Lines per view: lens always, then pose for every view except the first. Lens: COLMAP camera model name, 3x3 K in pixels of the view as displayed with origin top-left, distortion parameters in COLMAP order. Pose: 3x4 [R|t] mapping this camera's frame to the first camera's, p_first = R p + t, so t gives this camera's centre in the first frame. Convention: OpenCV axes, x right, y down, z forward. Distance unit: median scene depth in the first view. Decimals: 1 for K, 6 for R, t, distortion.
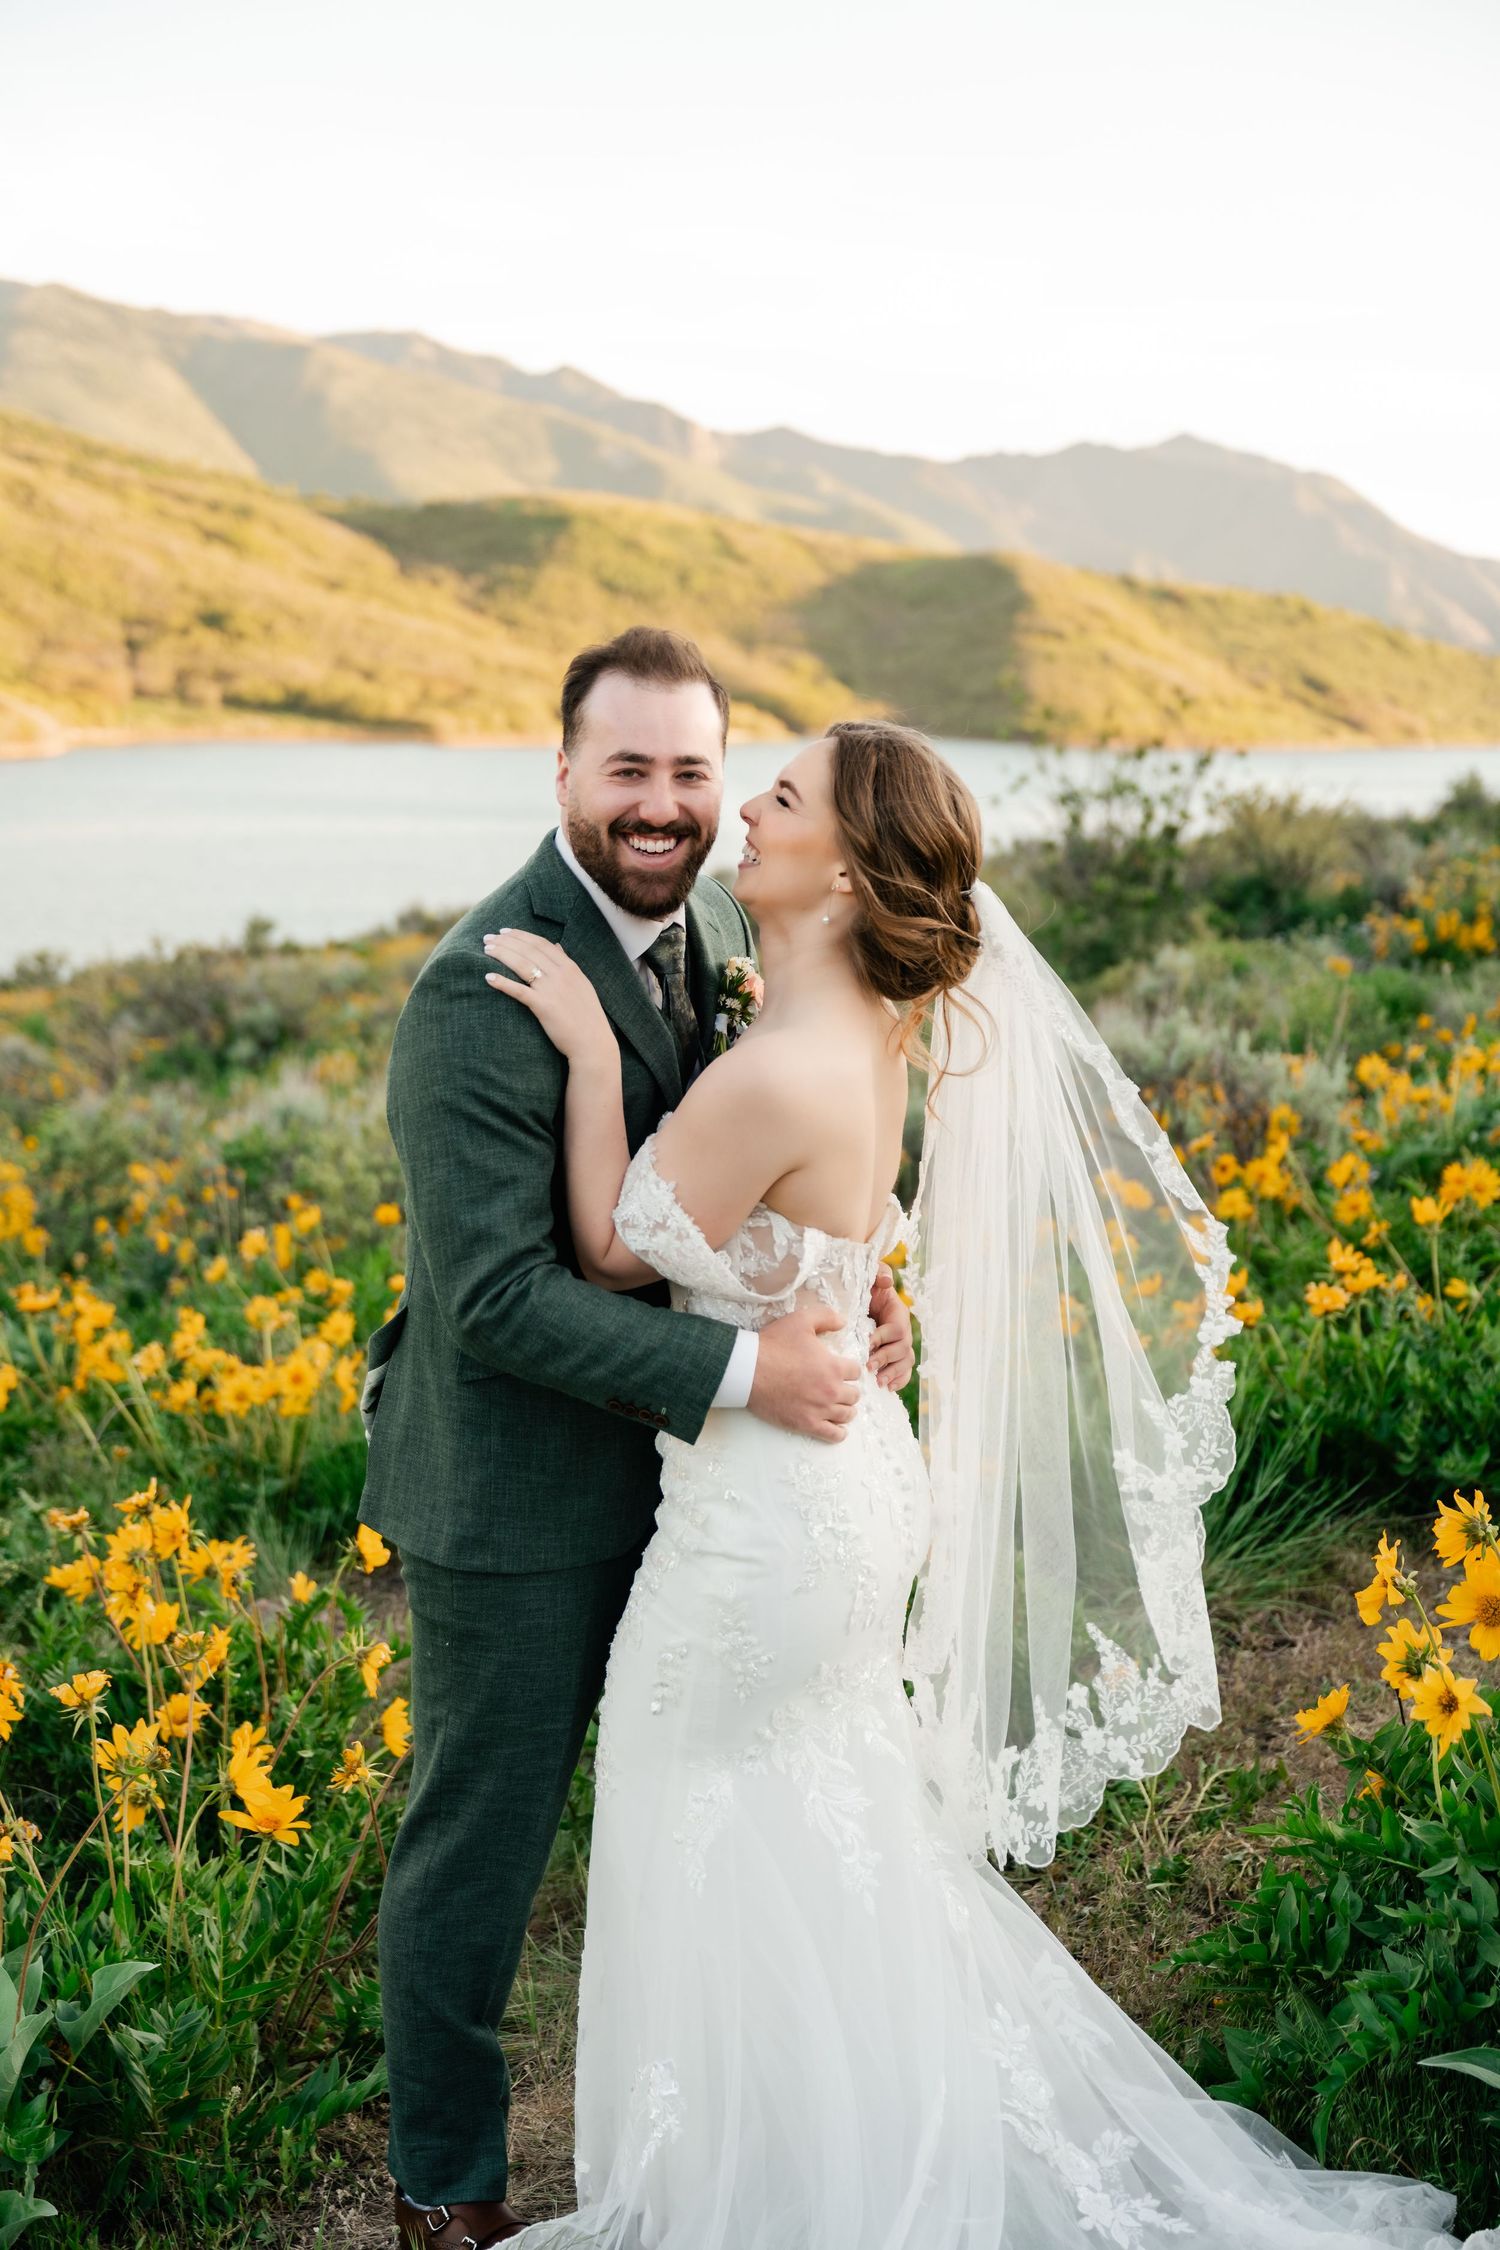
lens RADIAL K [[3012.9, 0, 750.0], [0, 3012.9, 1125.0], [0, 0, 1]] dist [0.007534, 0.024075]
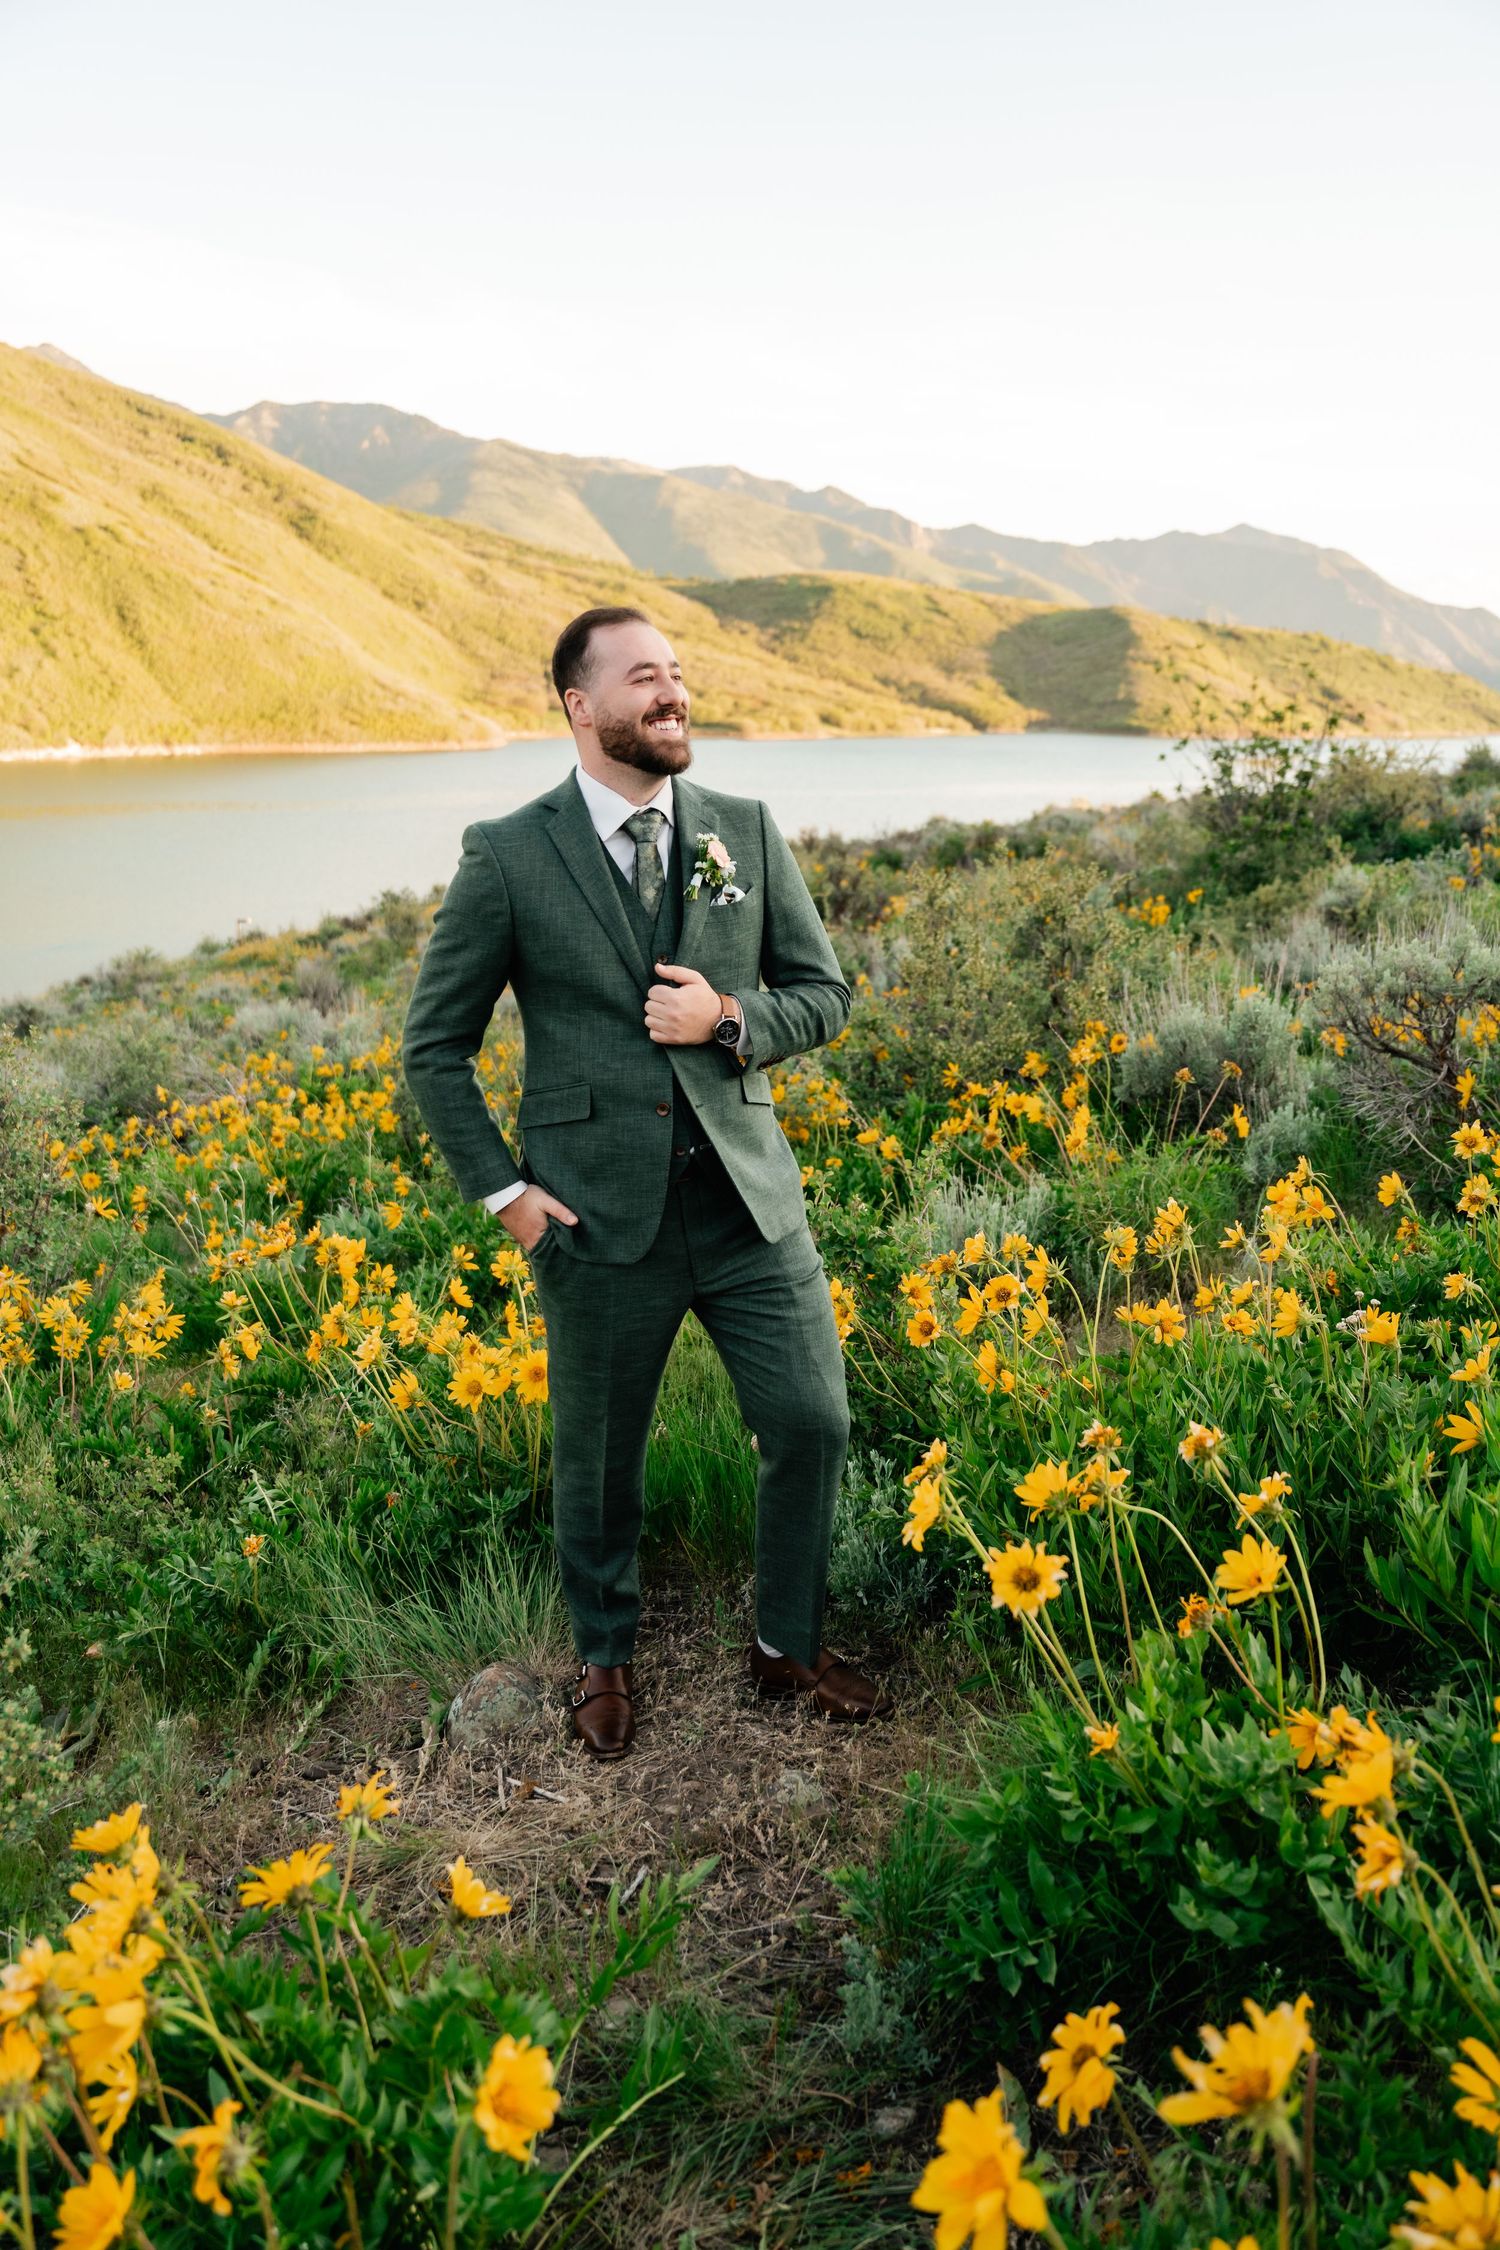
lens RADIAL K [[1948.2, 0, 765.4], [0, 1948.2, 1116.9], [0, 0, 1]] dist [0.001634, 0.002669]
pose [[0.995725, 0.009679, -0.091856, -0.011621], [-0.003582, 0.997792, 0.066318, -0.007062], [0.092295, -0.065705, 0.993562, 0.136842]]
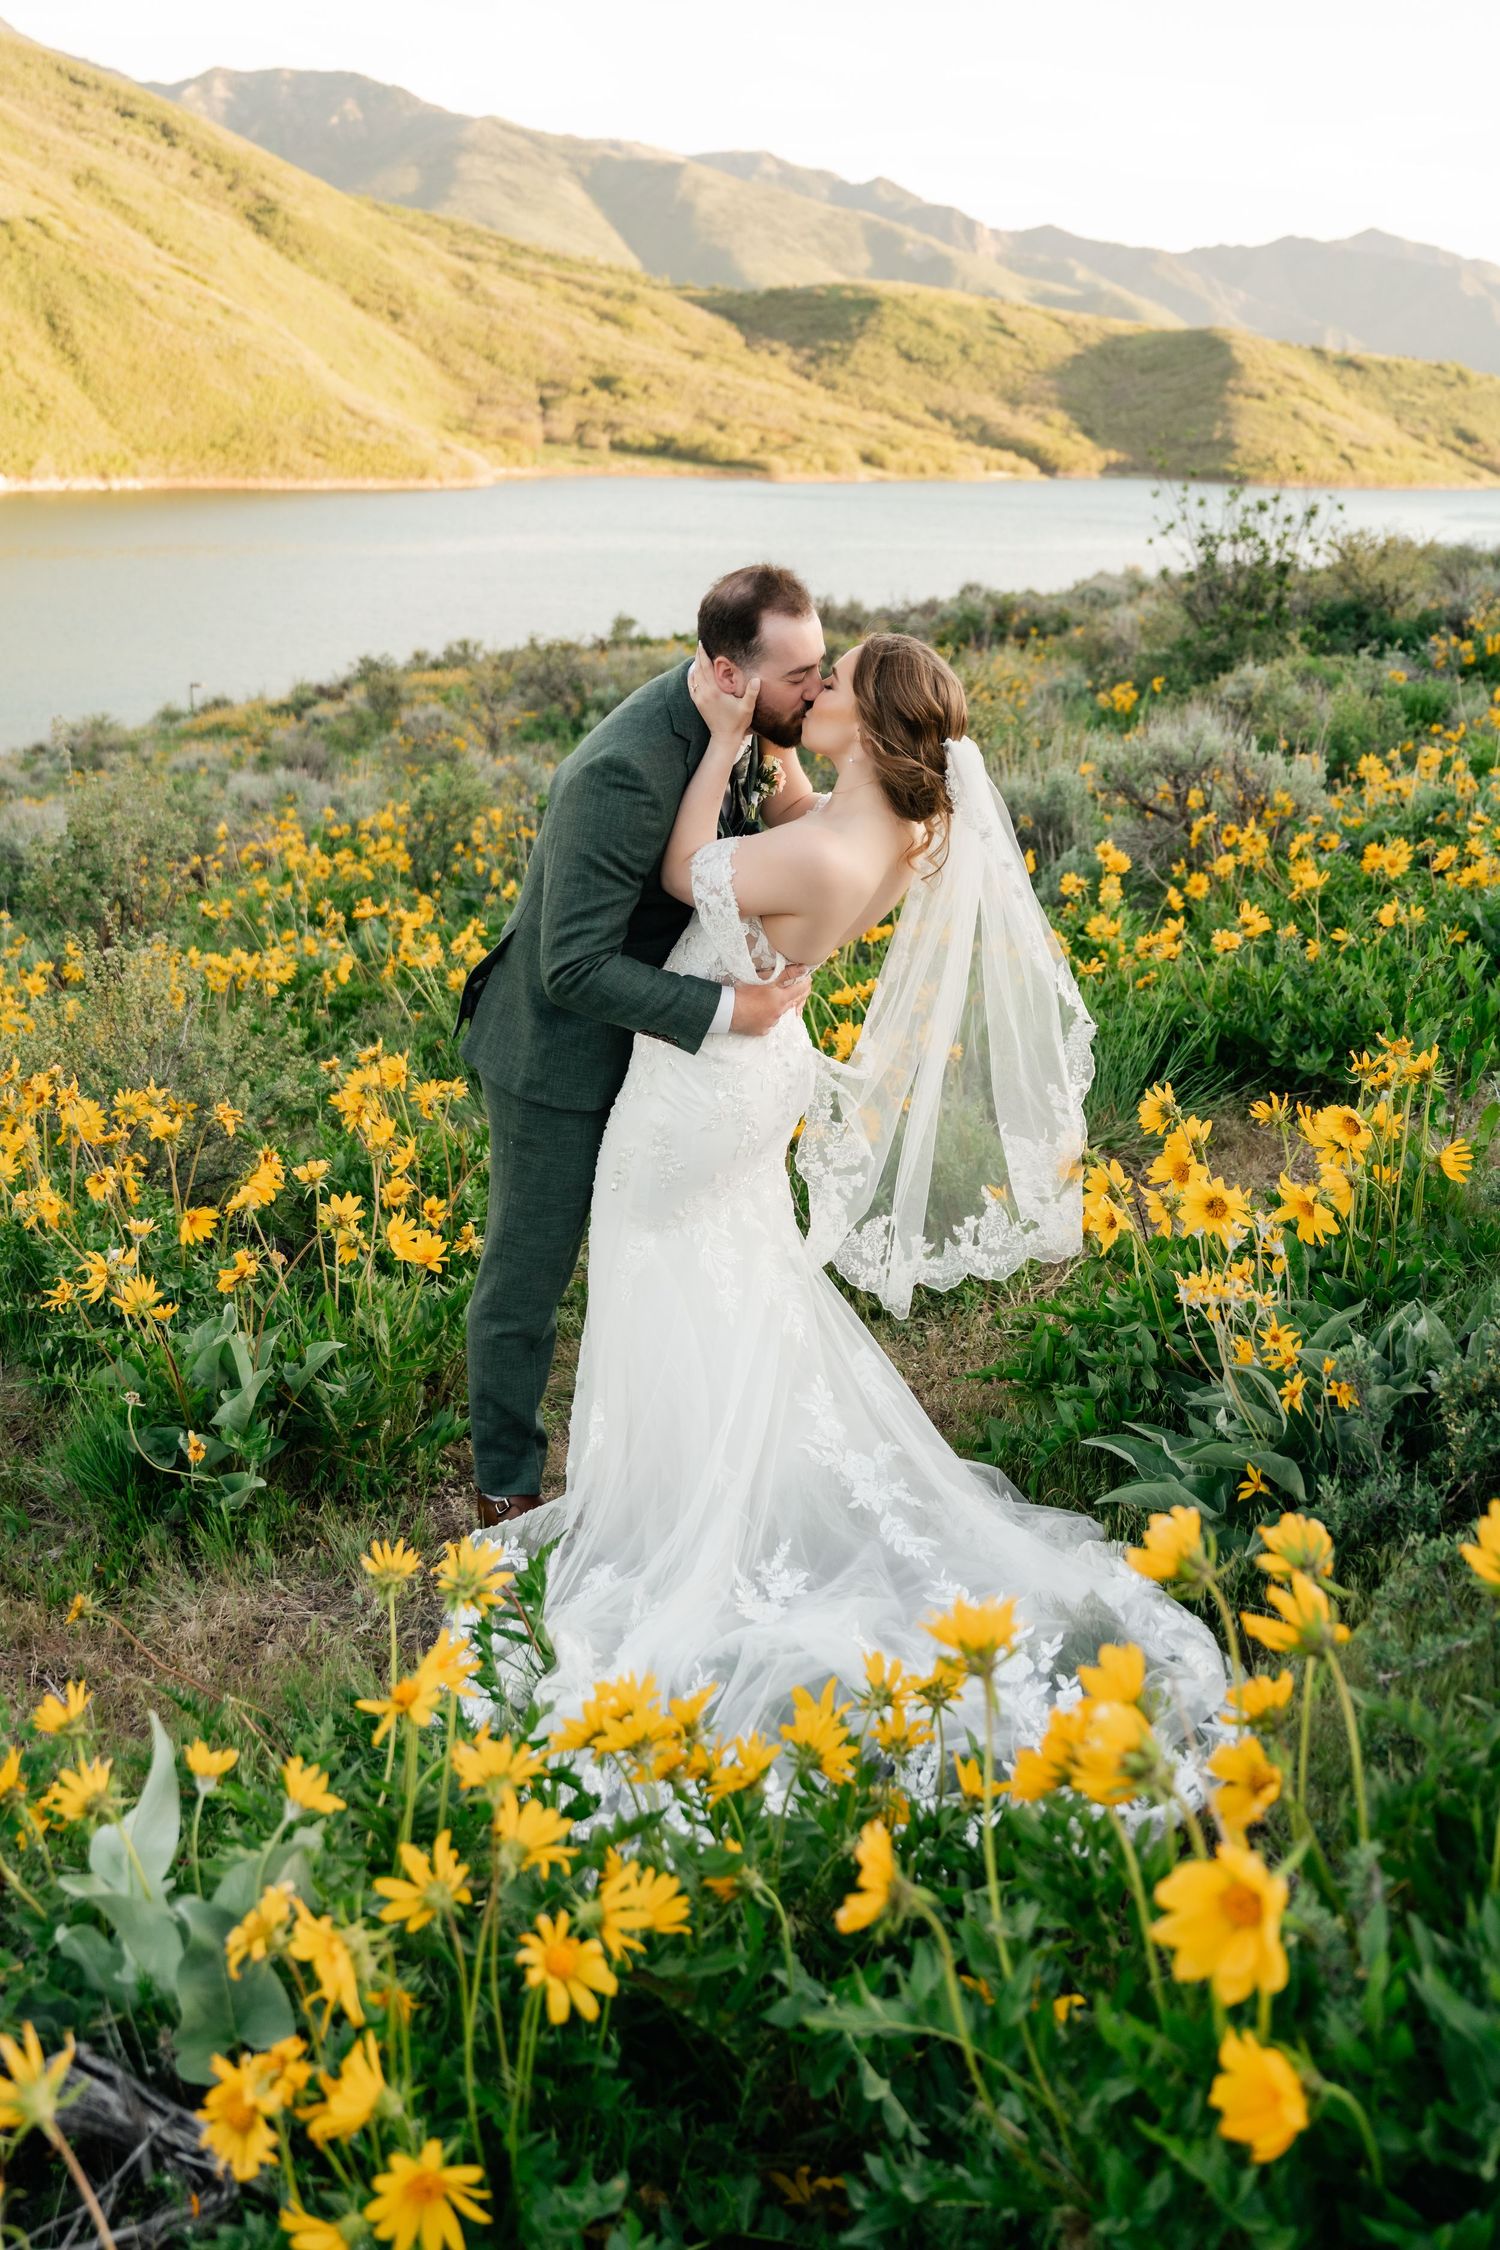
lens RADIAL K [[2244.6, 0, 701.2], [0, 2244.6, 1088.5], [0, 0, 1]] dist [-0.008888, 0.028841]
pose [[0.991131, 0.040736, -0.126493, 0.020541], [-0.022847, 0.989919, 0.139778, -0.003702], [0.130912, -0.135648, 0.982070, -0.018037]]
